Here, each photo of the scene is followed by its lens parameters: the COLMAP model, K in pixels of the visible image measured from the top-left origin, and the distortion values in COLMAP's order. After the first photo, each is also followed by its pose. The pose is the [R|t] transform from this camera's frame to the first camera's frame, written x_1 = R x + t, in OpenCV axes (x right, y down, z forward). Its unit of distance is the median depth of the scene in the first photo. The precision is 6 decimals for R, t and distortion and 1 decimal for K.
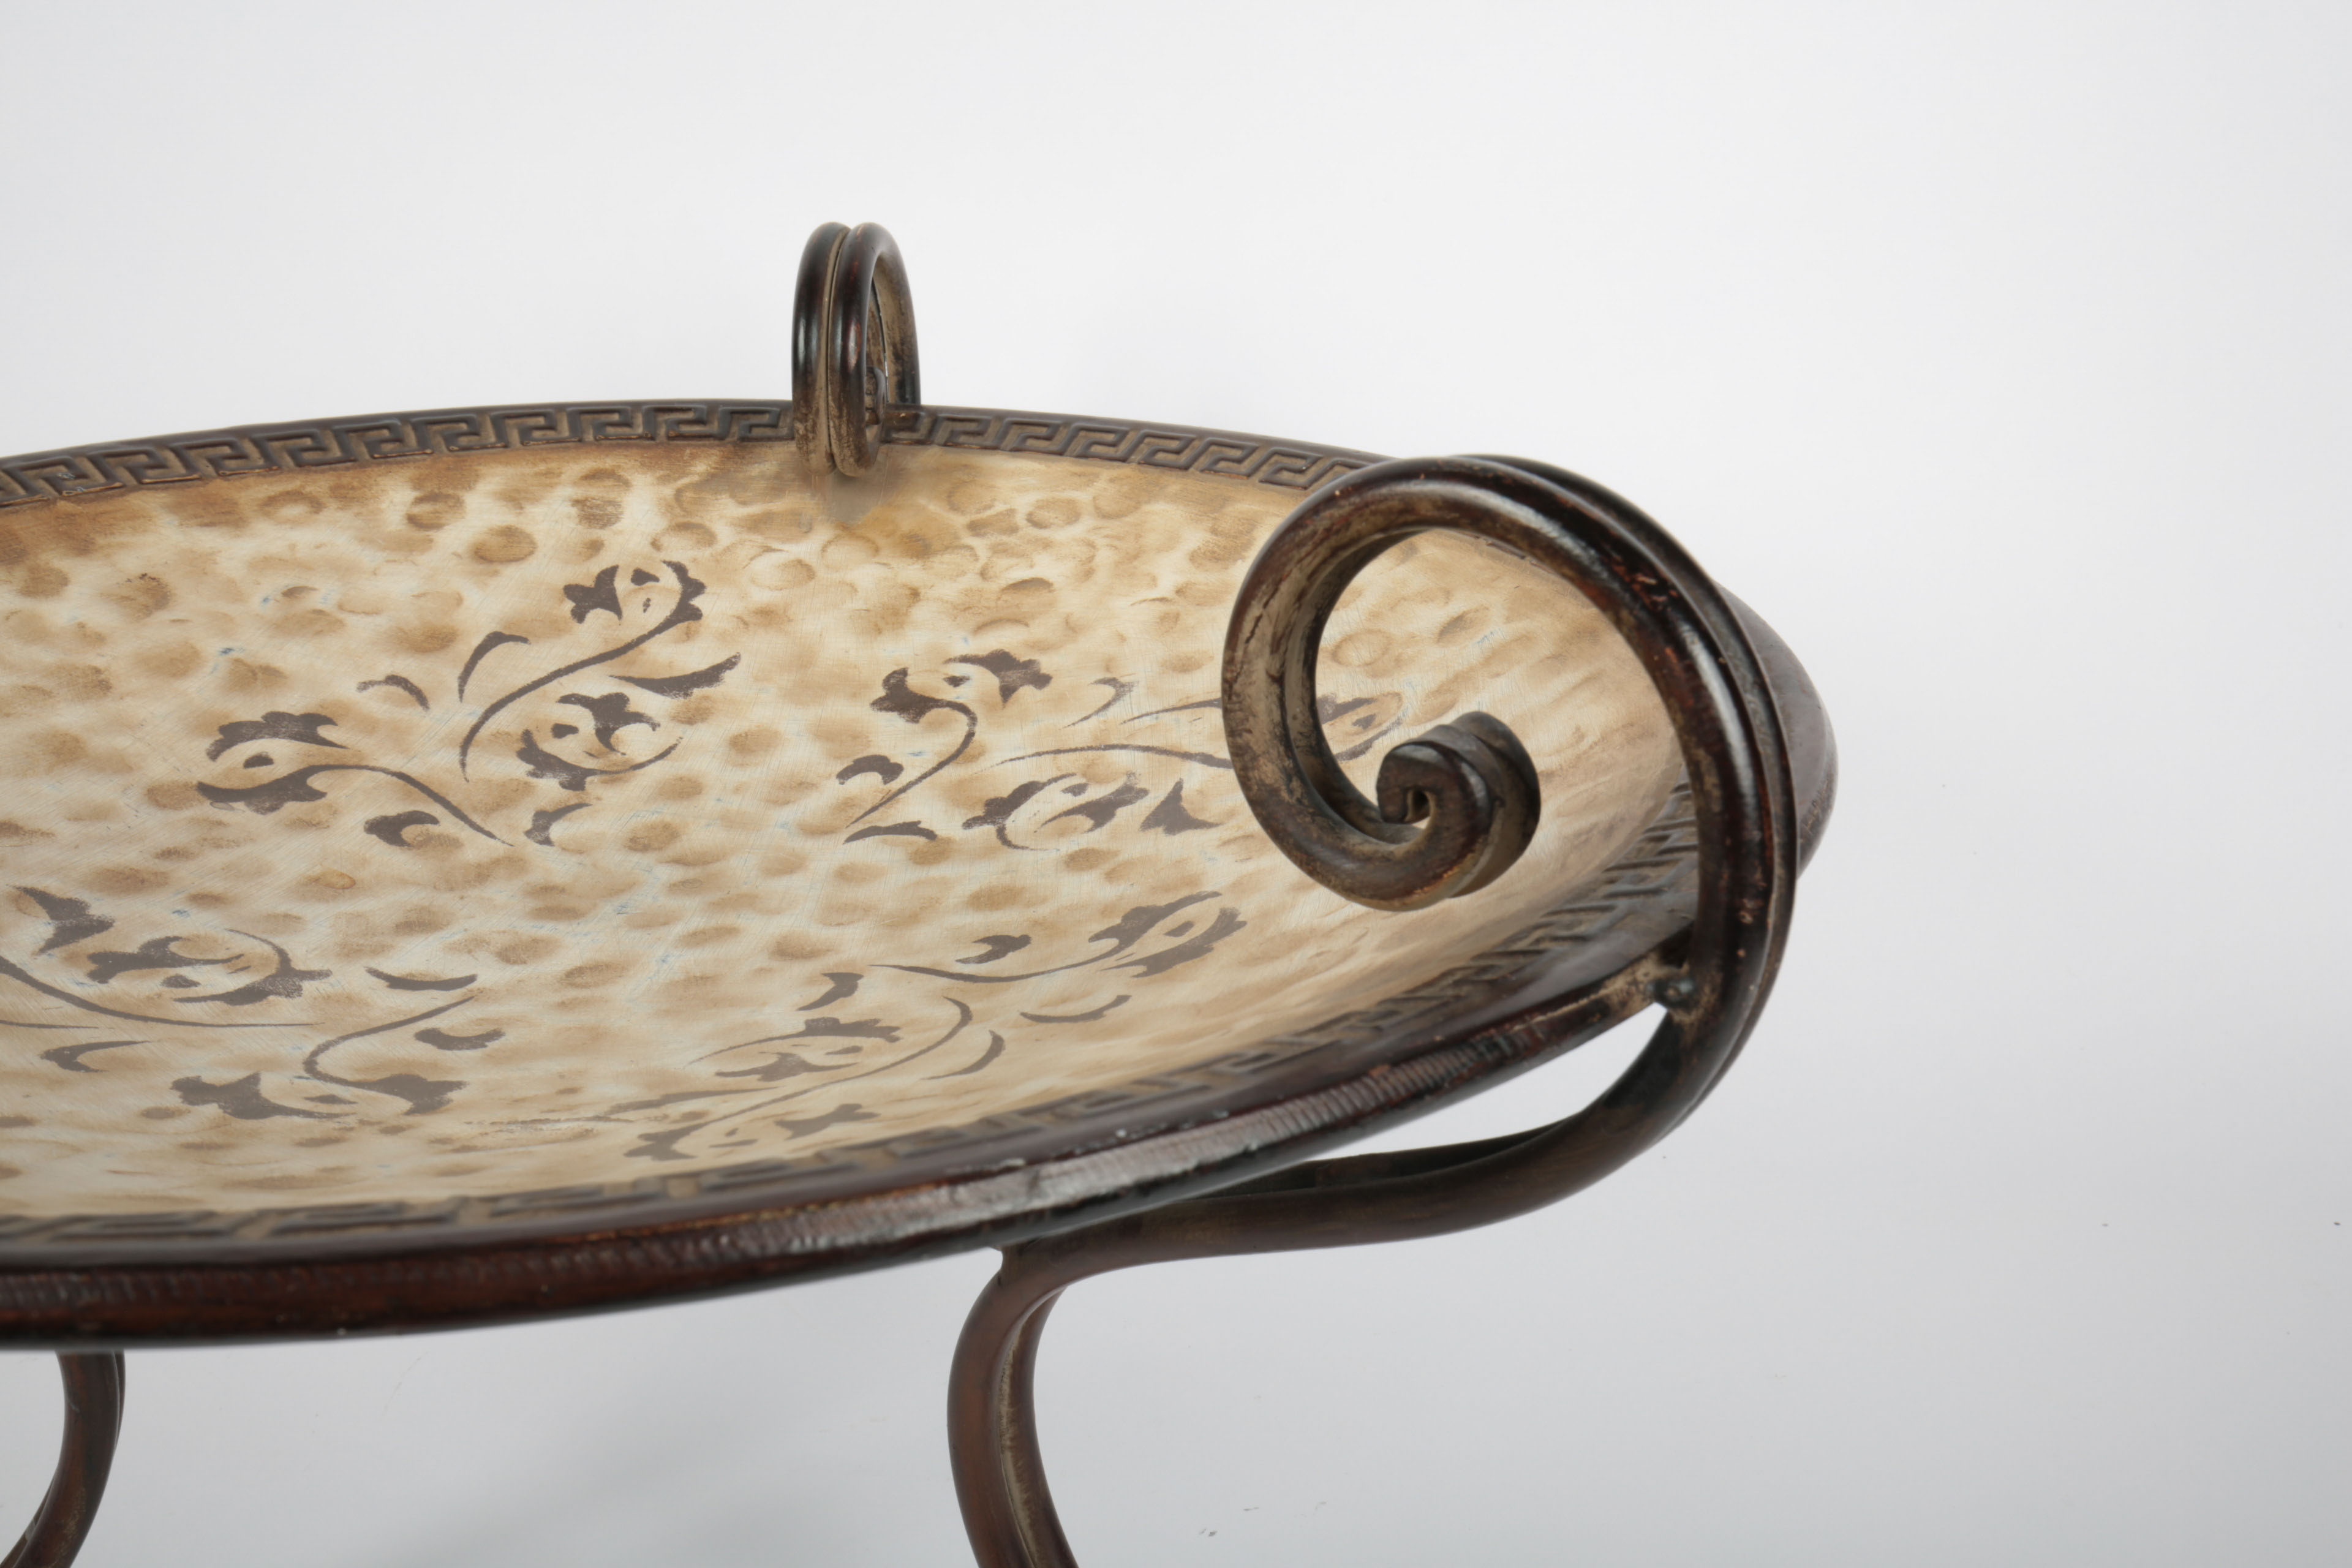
lens RADIAL K [[2357.5, 0, 1171.6], [0, 2357.5, 786.4], [0, 0, 1]] dist [0.038120, 0.000000]
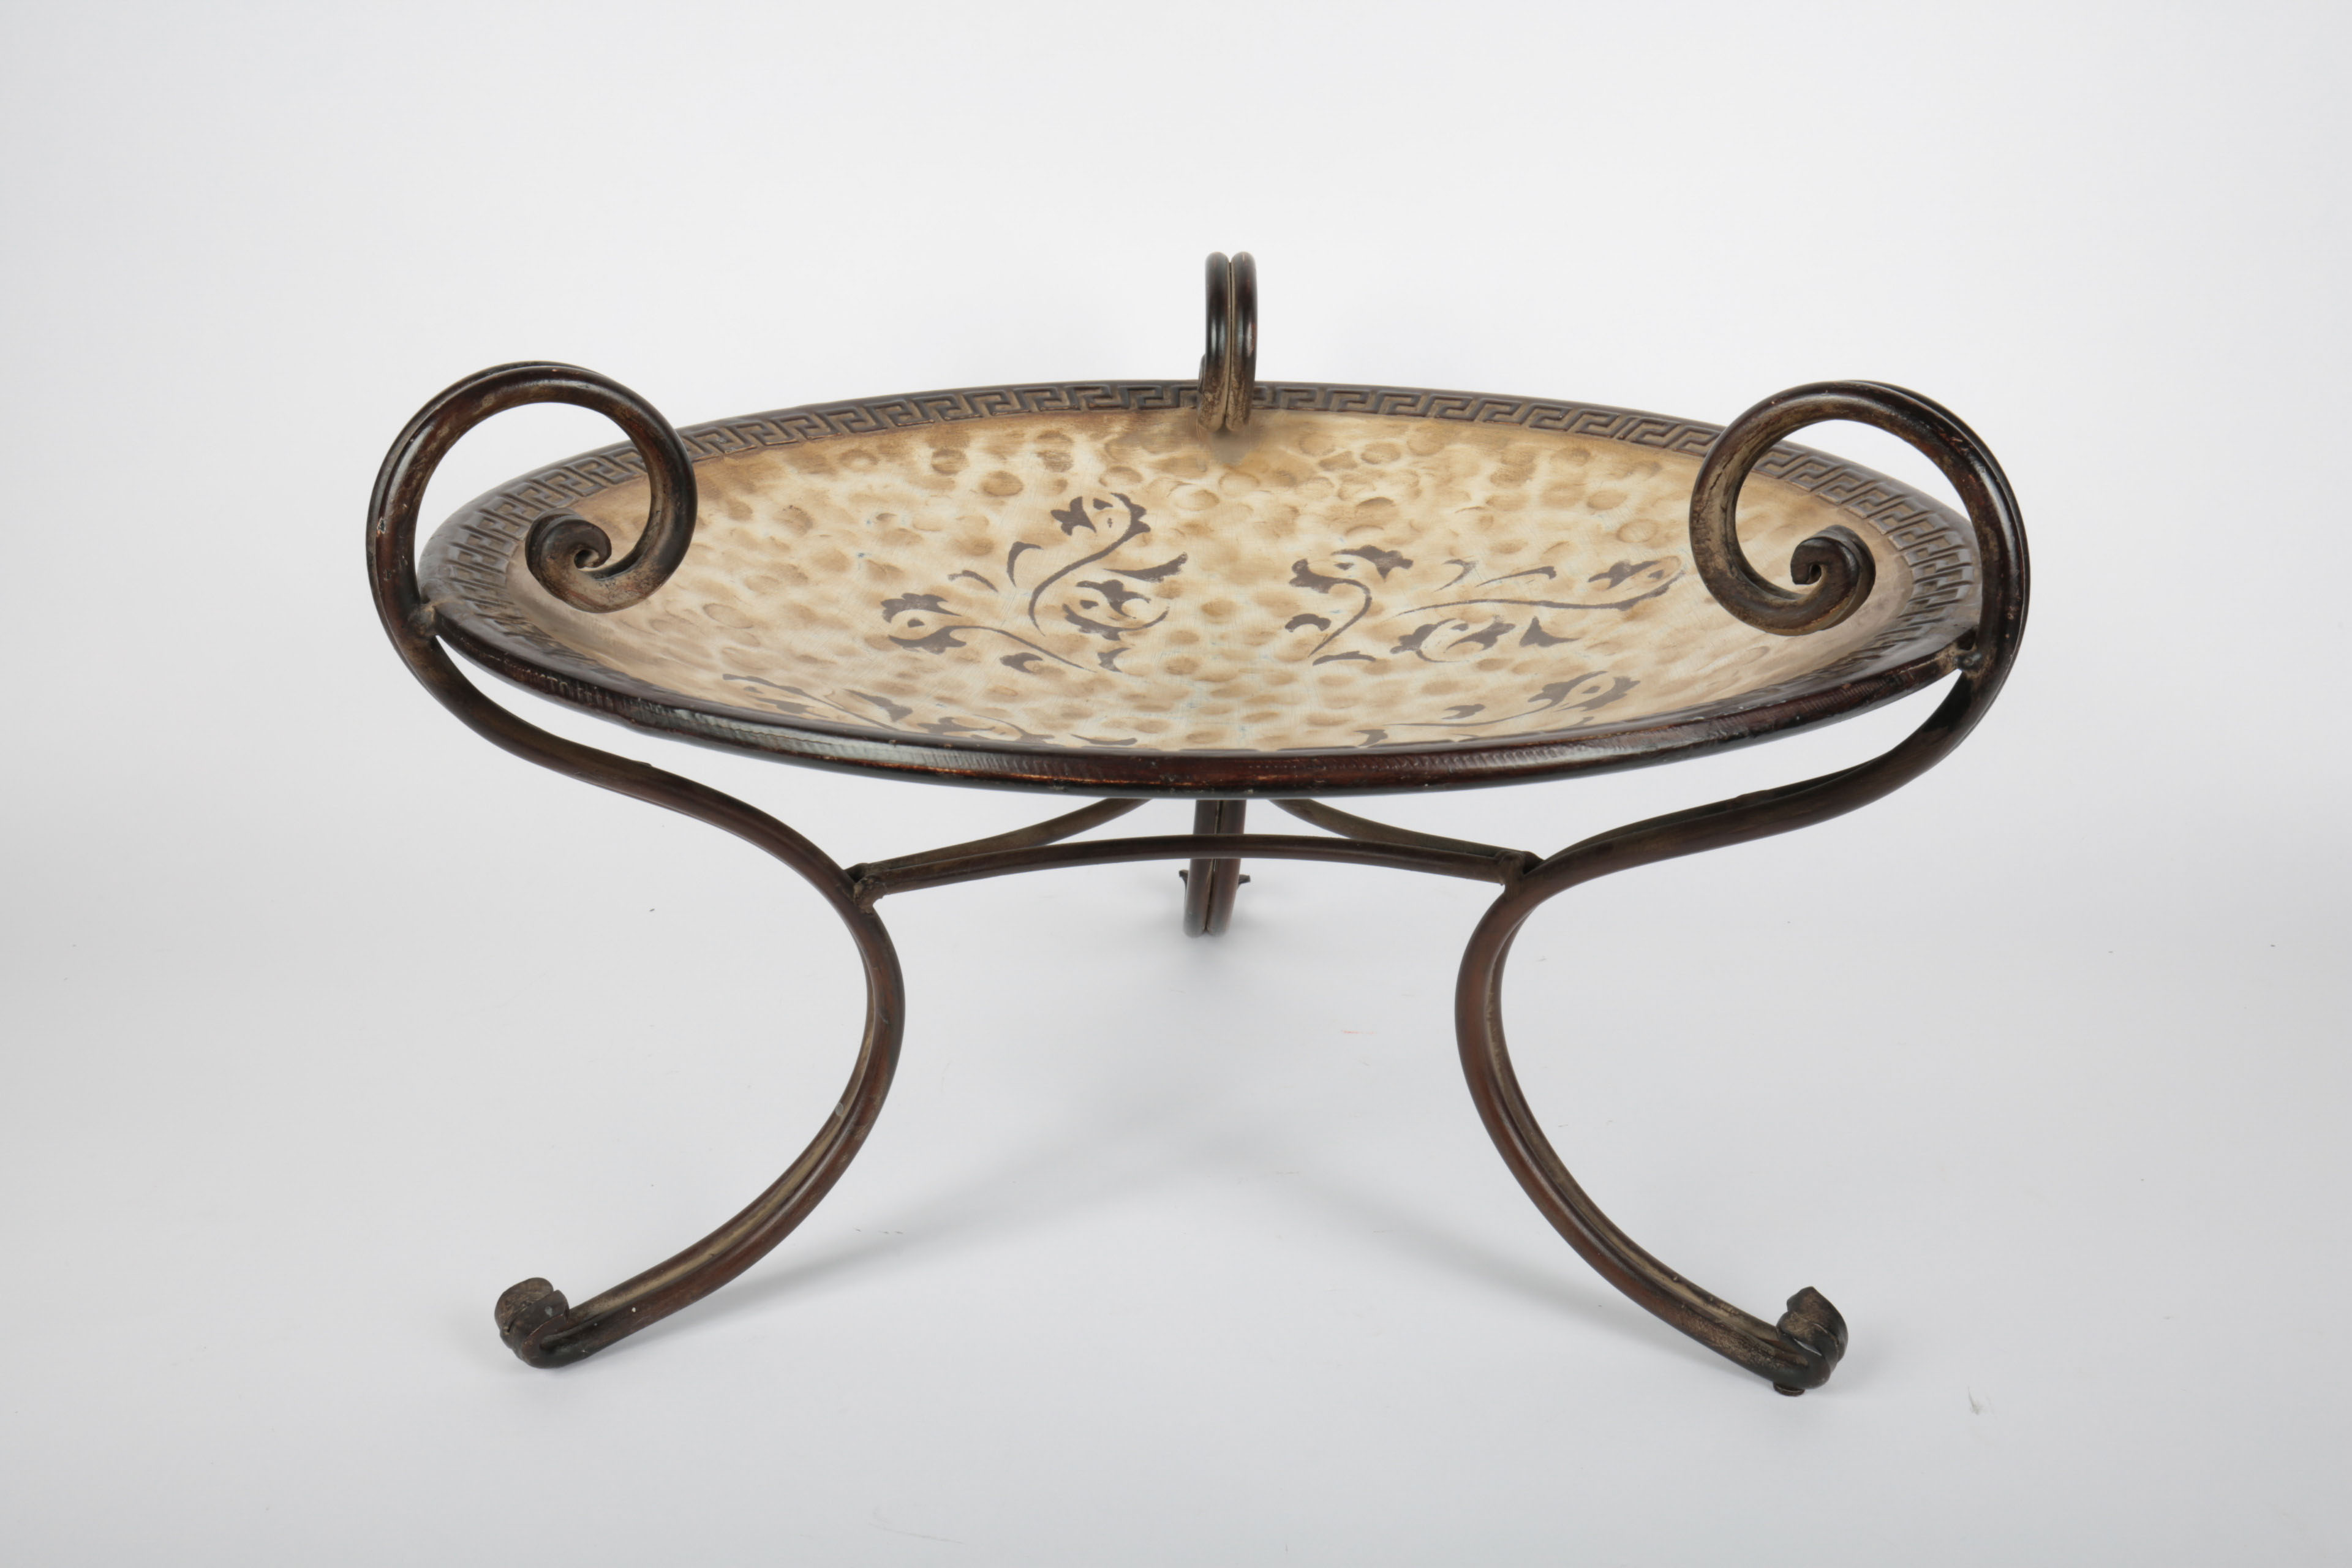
lens RADIAL K [[2357.5, 0, 1180.2], [0, 2357.5, 780.7], [0, 0, 1]] dist [0.038120, 0.000000]
pose [[0.998301, -0.029033, 0.050520, -0.289582], [0.029210, 0.999569, -0.002770, 0.095393], [-0.050418, 0.004241, 0.998719, -0.482357]]
